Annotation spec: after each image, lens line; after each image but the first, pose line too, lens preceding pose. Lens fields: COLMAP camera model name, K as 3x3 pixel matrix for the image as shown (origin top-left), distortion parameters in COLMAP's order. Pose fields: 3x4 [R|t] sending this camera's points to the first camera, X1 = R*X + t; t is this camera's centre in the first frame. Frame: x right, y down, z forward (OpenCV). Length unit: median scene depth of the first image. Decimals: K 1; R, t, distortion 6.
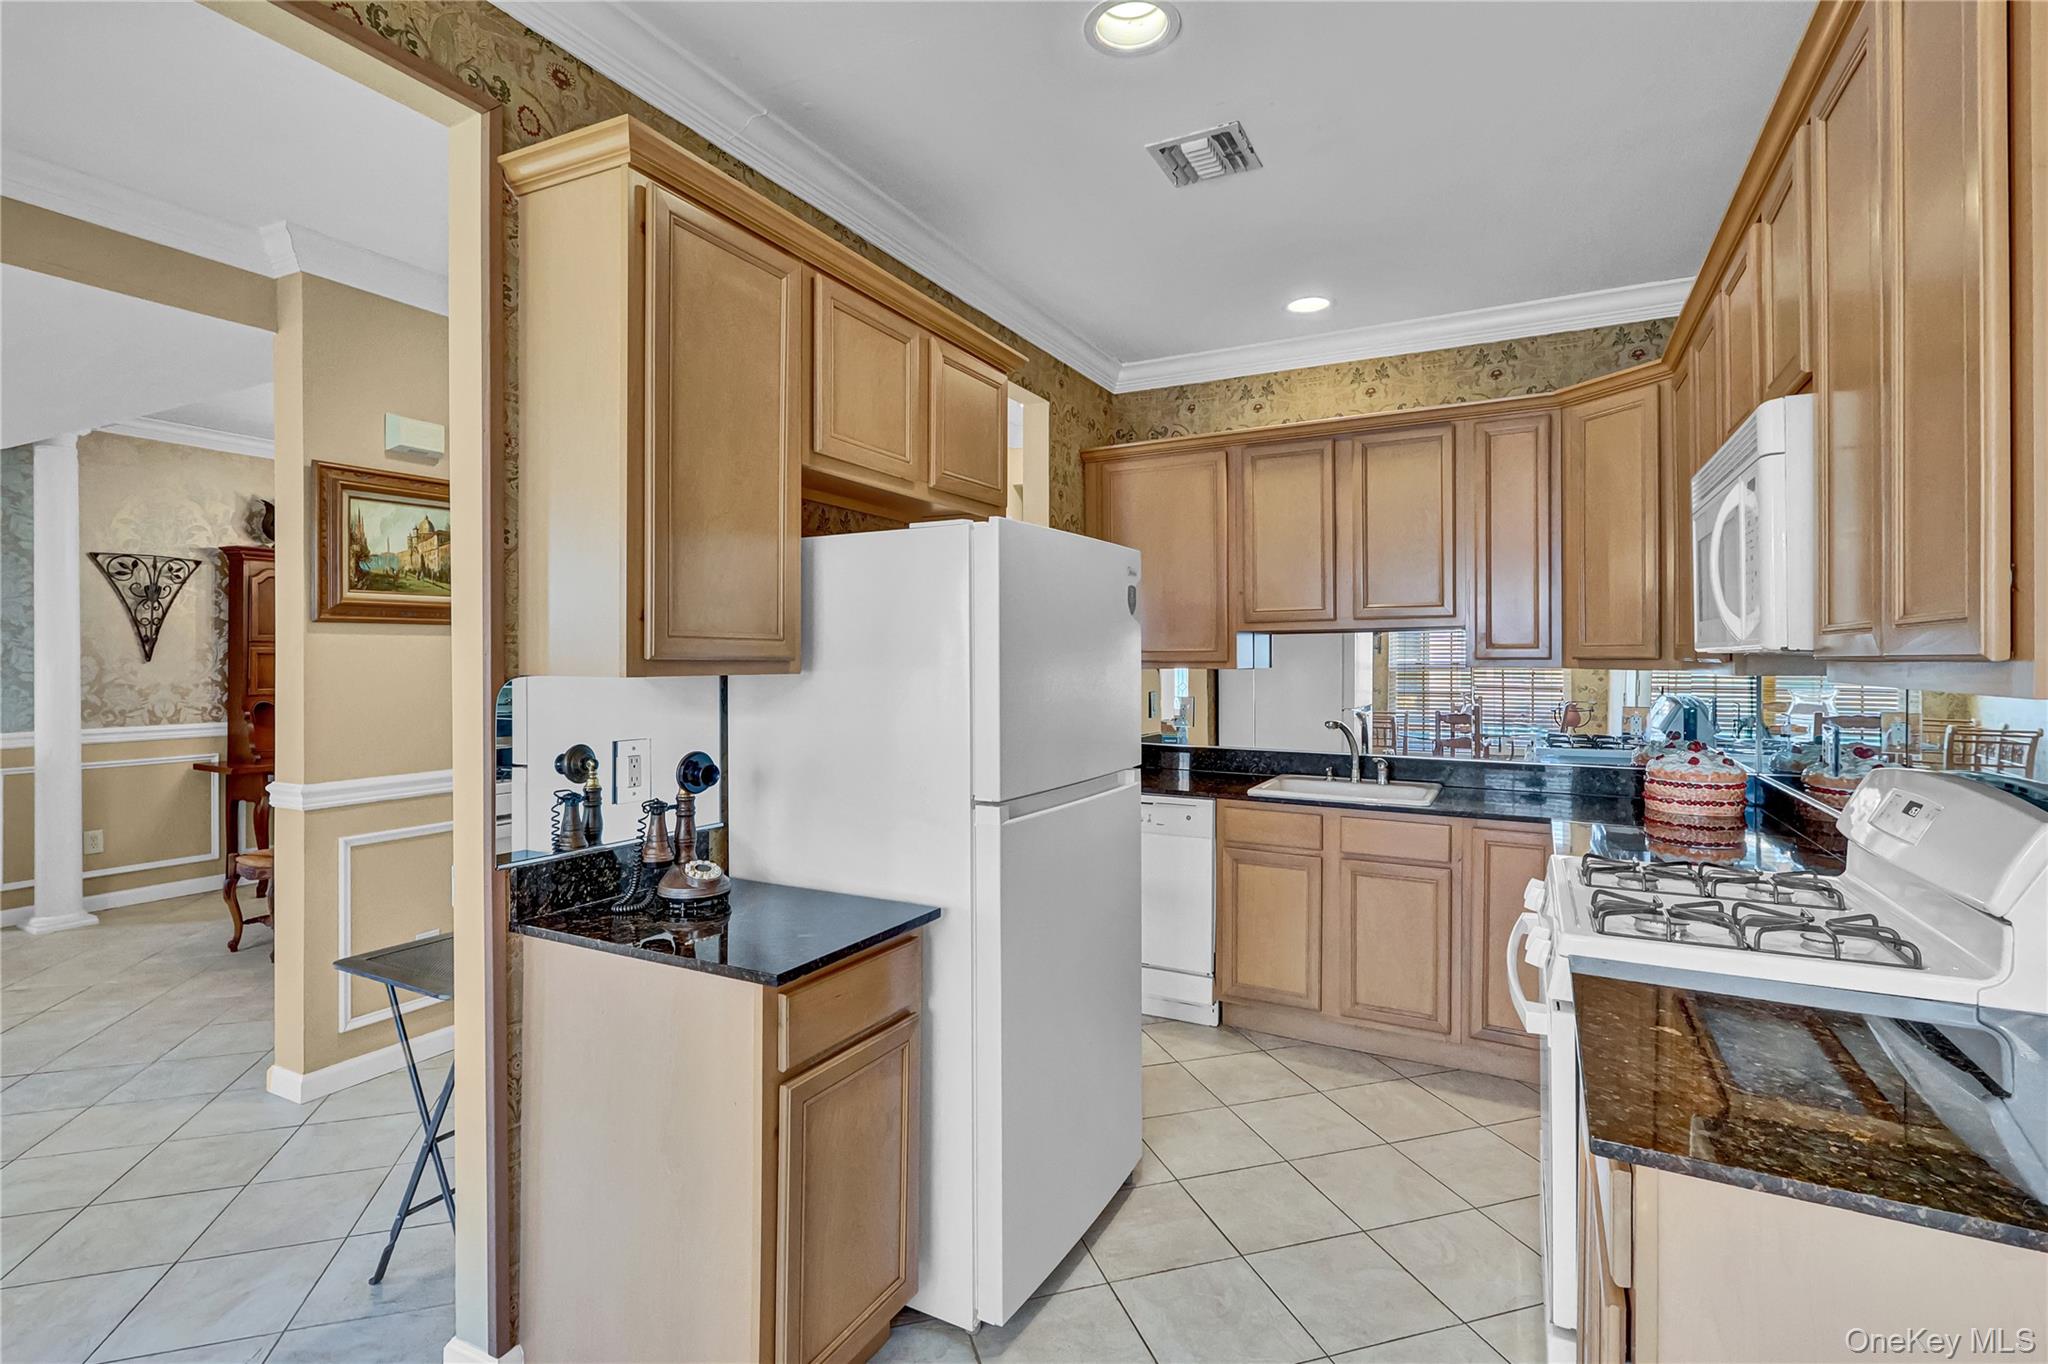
lens RADIAL K [[957.2, 0, 1024.8], [0, 957.2, 656.7], [0, 0, 1]] dist [0.001013, 0.001609]
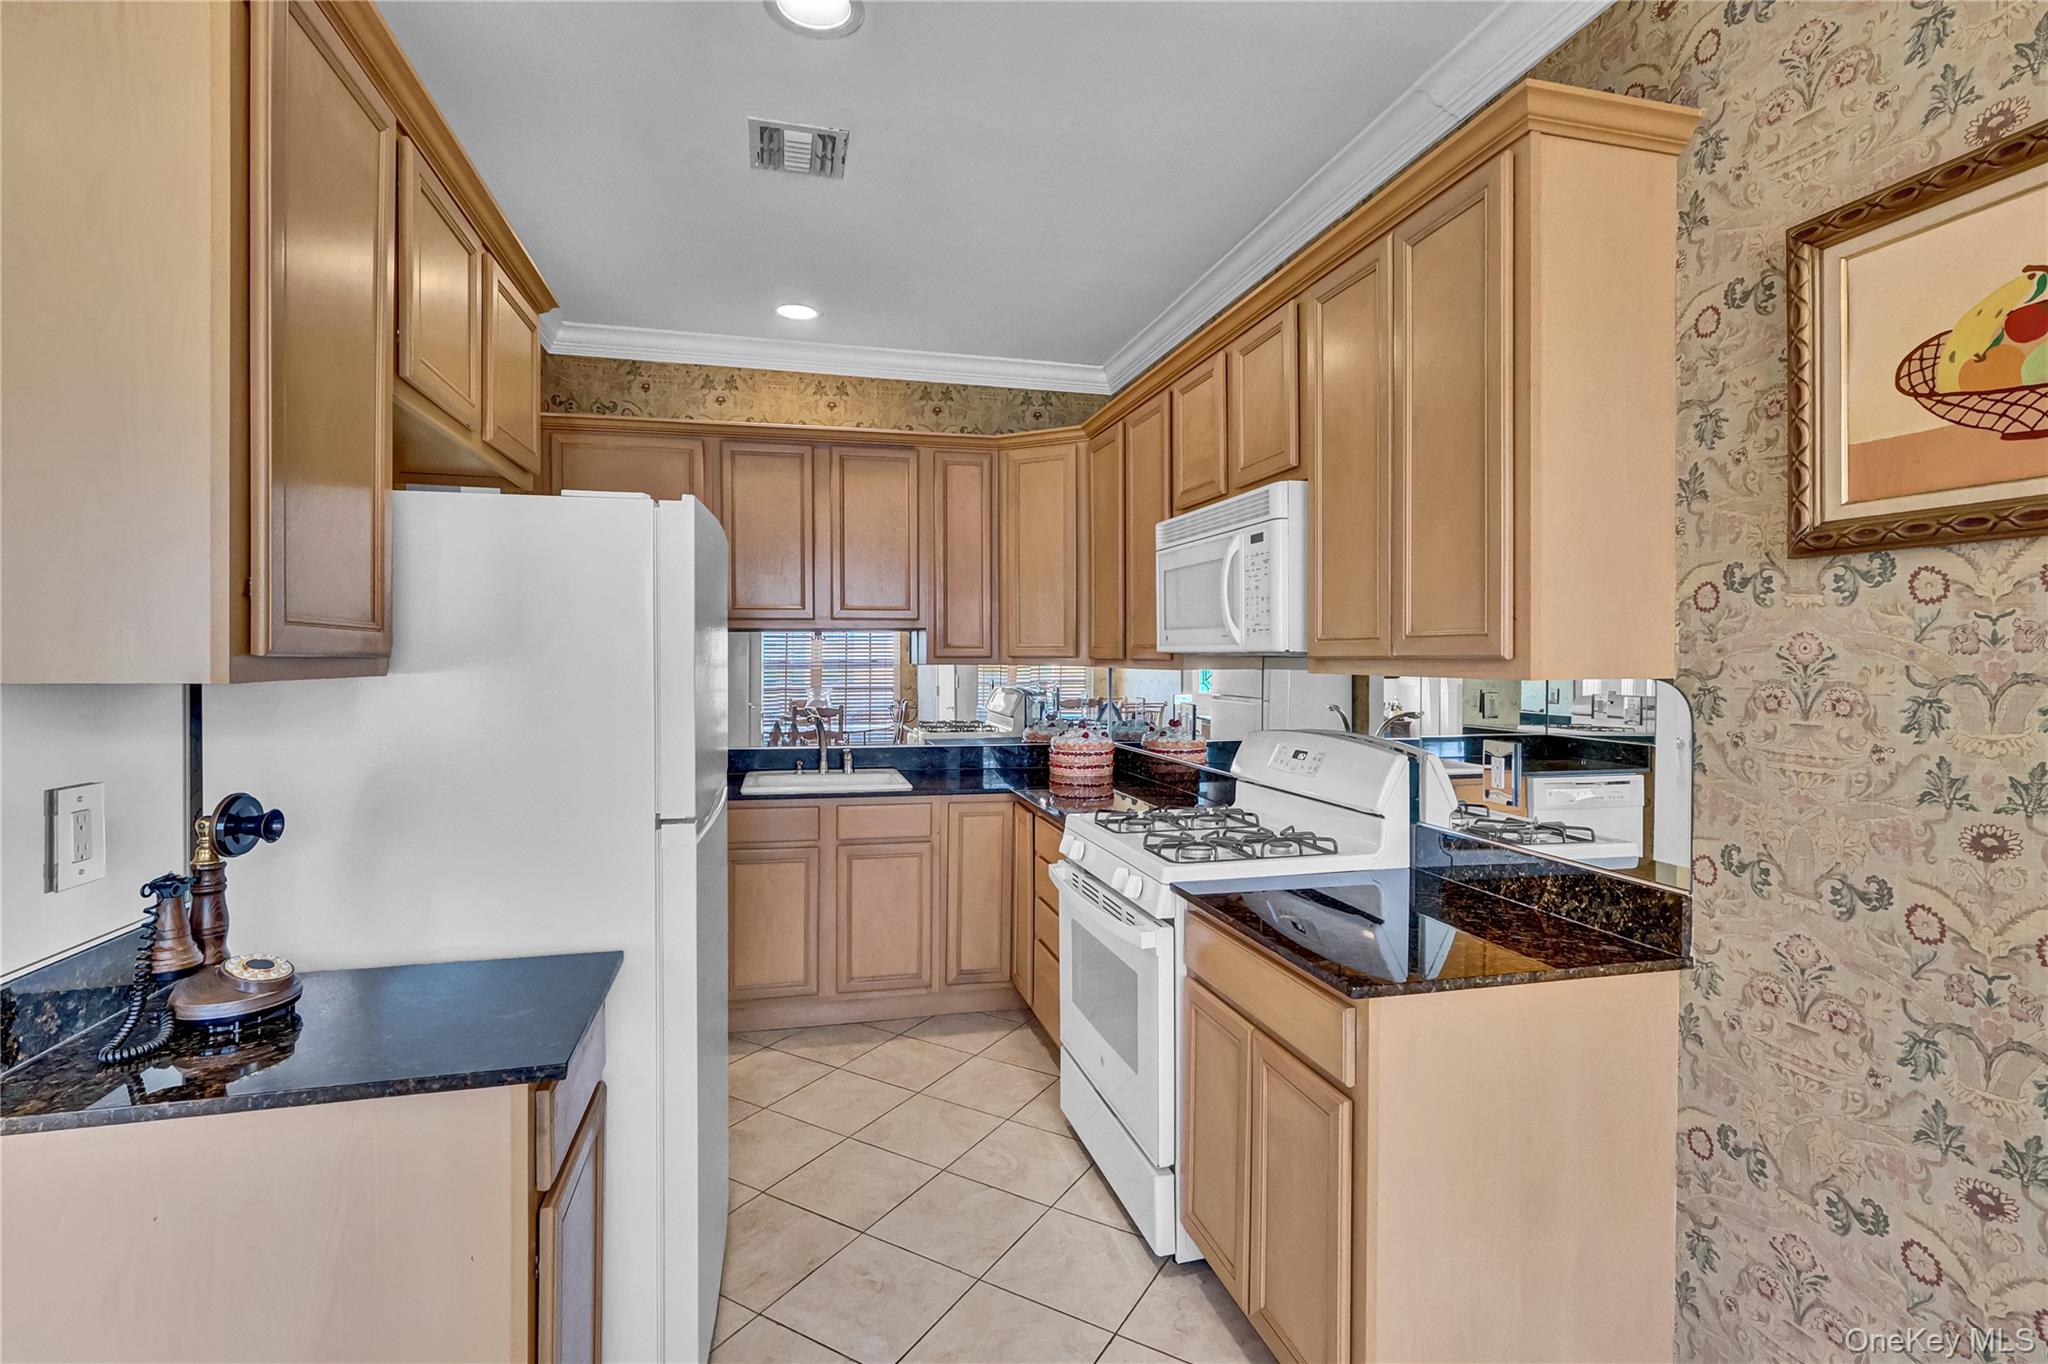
lens RADIAL K [[957.2, 0, 1015.4], [0, 957.2, 661.7], [0, 0, 1]] dist [0.001013, 0.001609]
pose [[0.745021, -0.001671, 0.667039, -0.198435], [-0.003422, 0.999974, 0.006327, 0.000203], [-0.667032, -0.006997, 0.744996, 0.071041]]
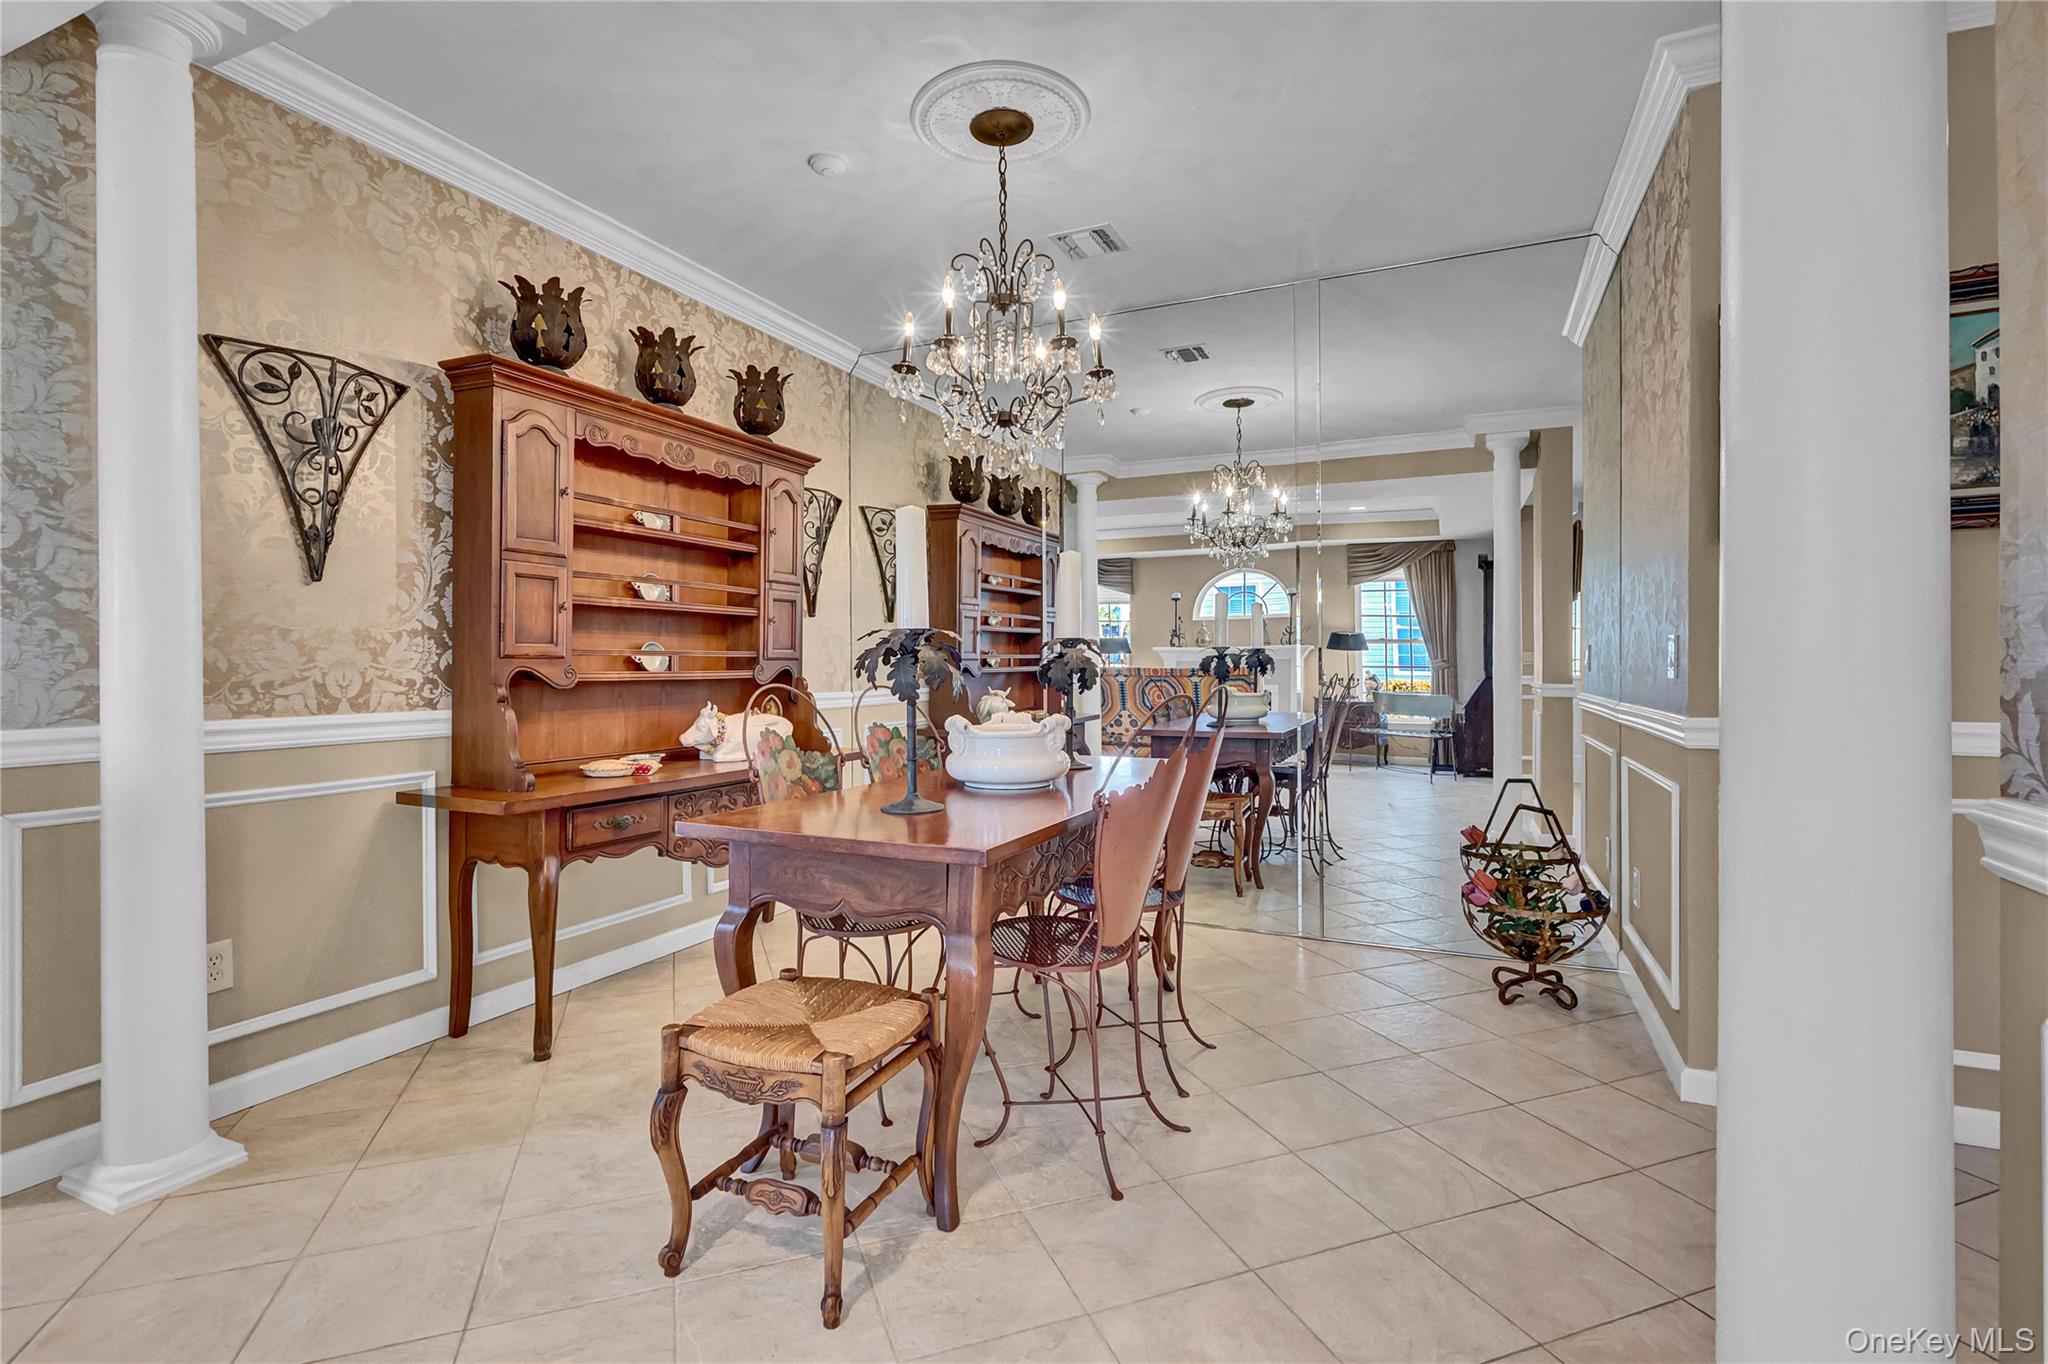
lens RADIAL K [[957.2, 0, 1033.3], [0, 957.2, 664.8], [0, 0, 1]] dist [0.001013, 0.001609]
pose [[0.997937, -0.003616, 0.064093, -0.814411], [0.003600, 0.999993, 0.000366, 0.066686], [-0.064094, -0.000134, 0.997944, 0.692090]]
